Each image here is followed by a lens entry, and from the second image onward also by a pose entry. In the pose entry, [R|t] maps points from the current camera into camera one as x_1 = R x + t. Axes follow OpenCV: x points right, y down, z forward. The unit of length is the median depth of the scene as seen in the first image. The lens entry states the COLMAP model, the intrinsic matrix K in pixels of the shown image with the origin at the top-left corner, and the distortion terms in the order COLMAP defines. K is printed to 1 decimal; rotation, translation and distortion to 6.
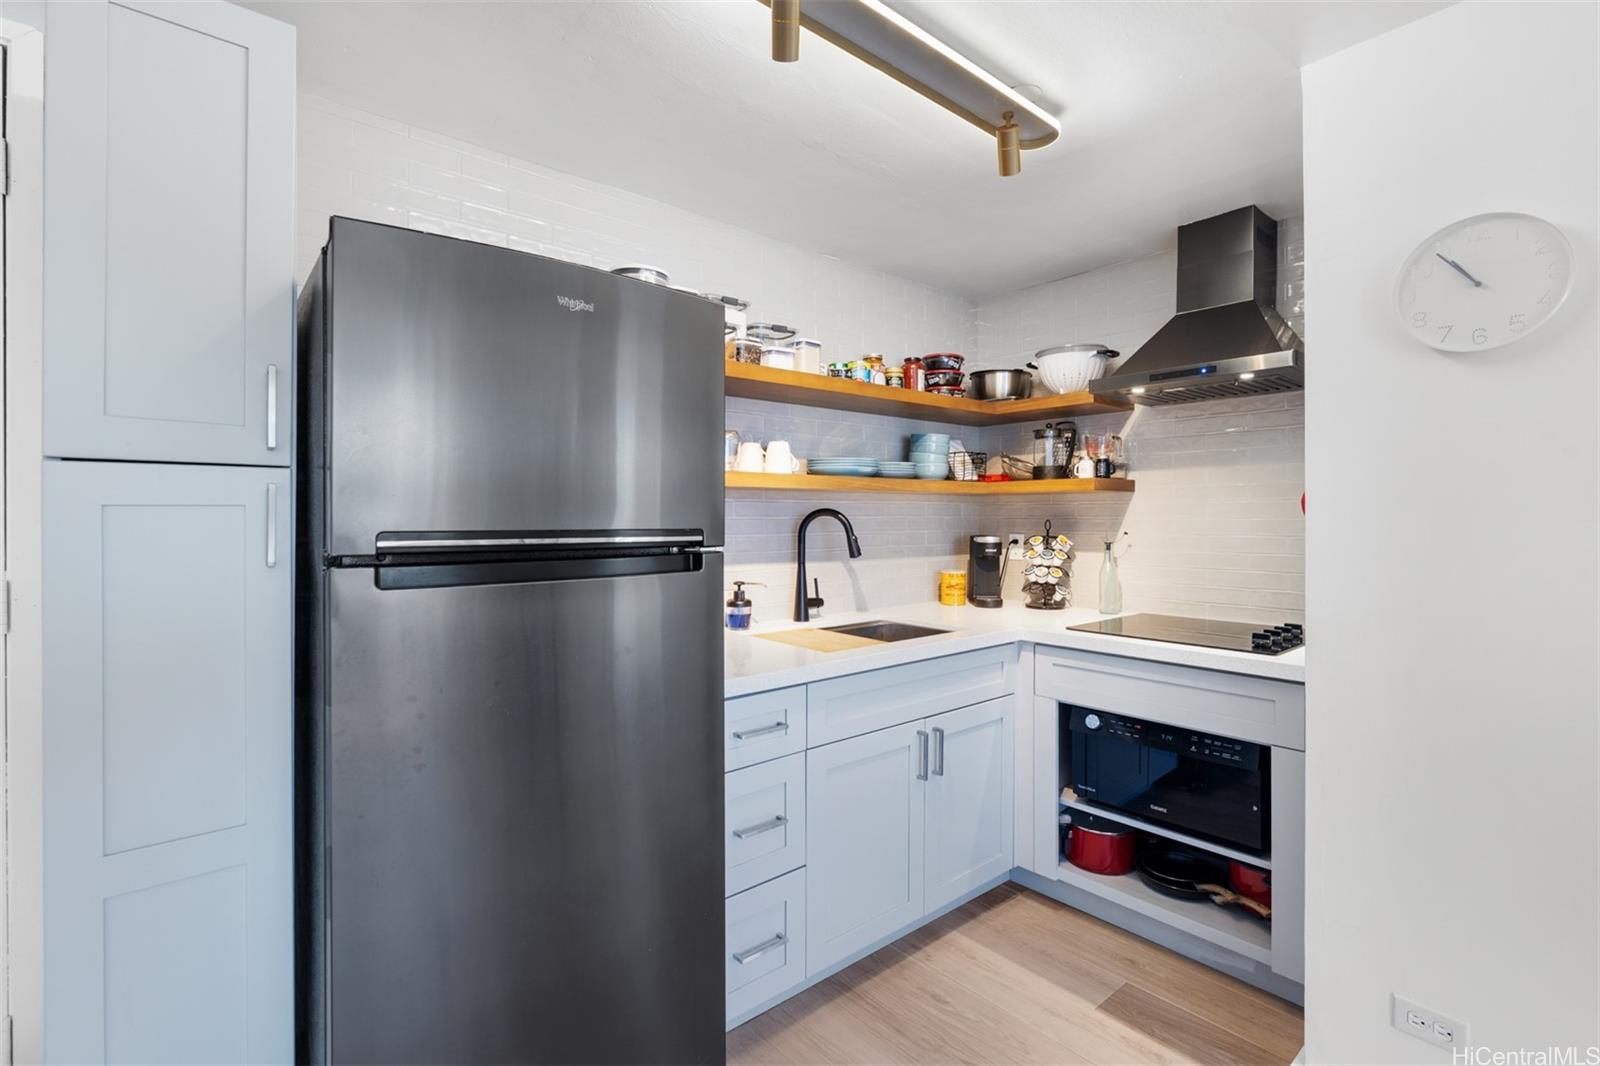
lens RADIAL K [[739.9, 0, 796.3], [0, 739.9, 523.8], [0, 0, 1]] dist [0.000416, -0.000080]
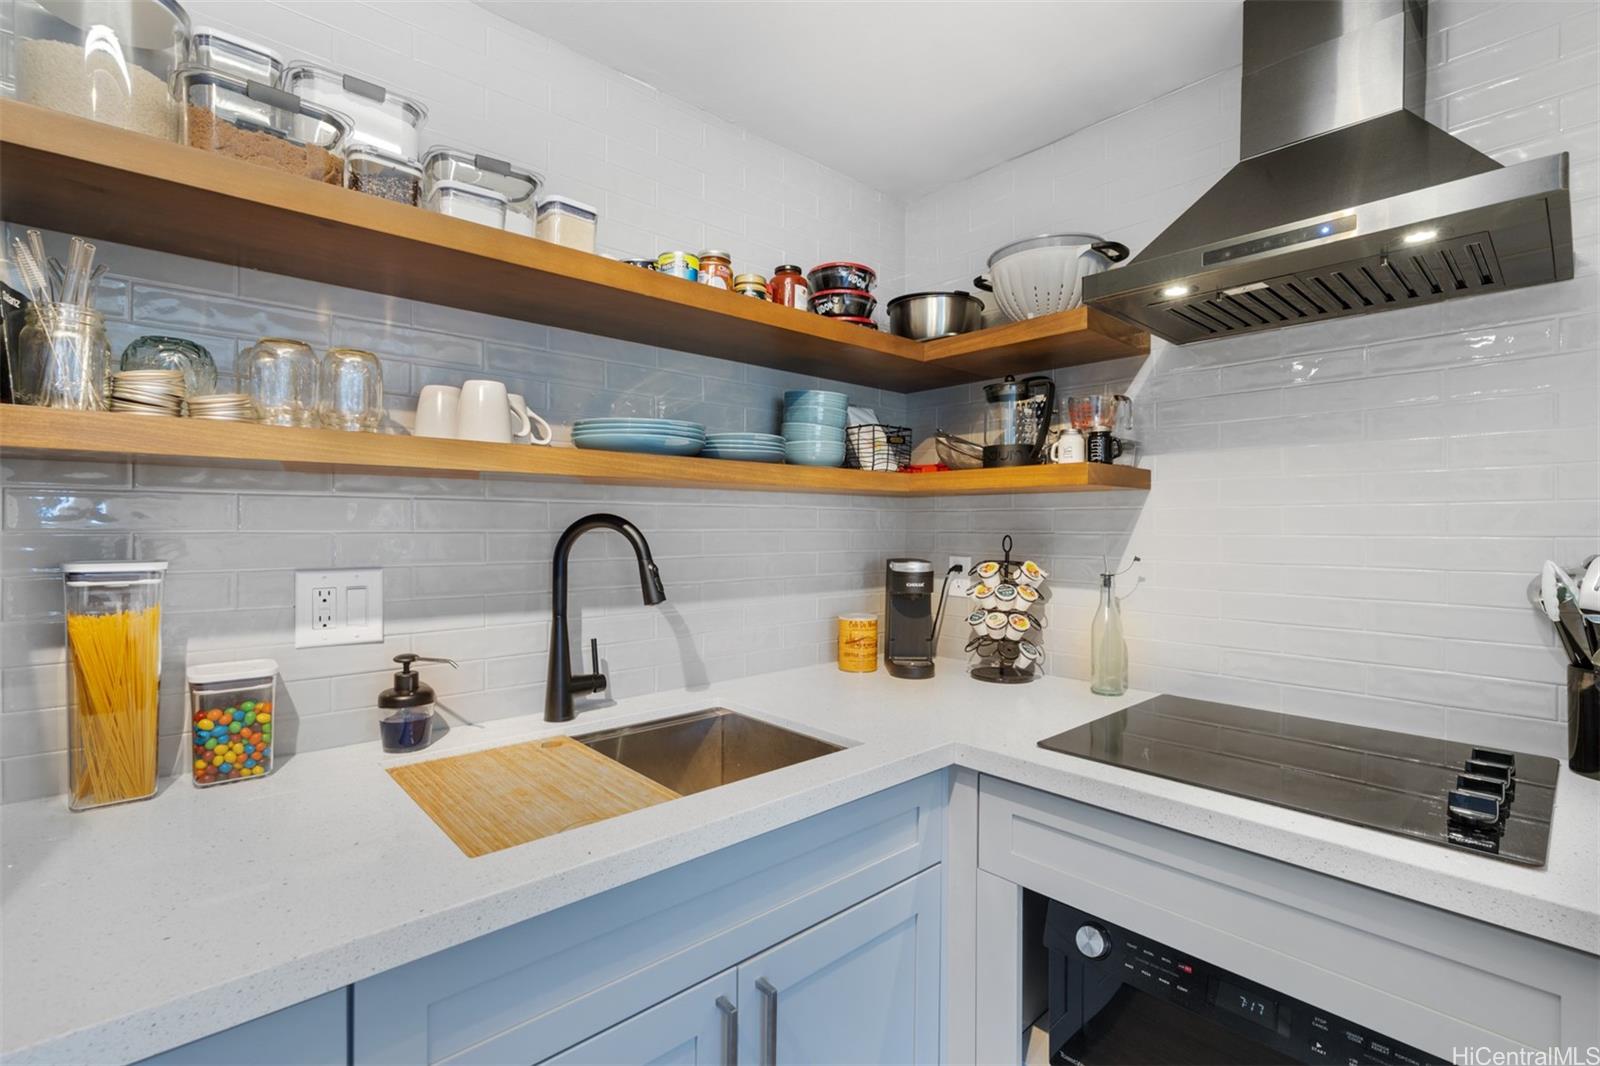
lens RADIAL K [[727.8, 0, 792.6], [0, 727.8, 537.2], [0, 0, 1]] dist [0.000245, 0.000000]
pose [[0.999445, 0.004177, 0.033053, 0.143683], [-0.004301, 0.999984, 0.003657, -0.005140], [-0.033037, -0.003797, 0.999447, 0.407422]]
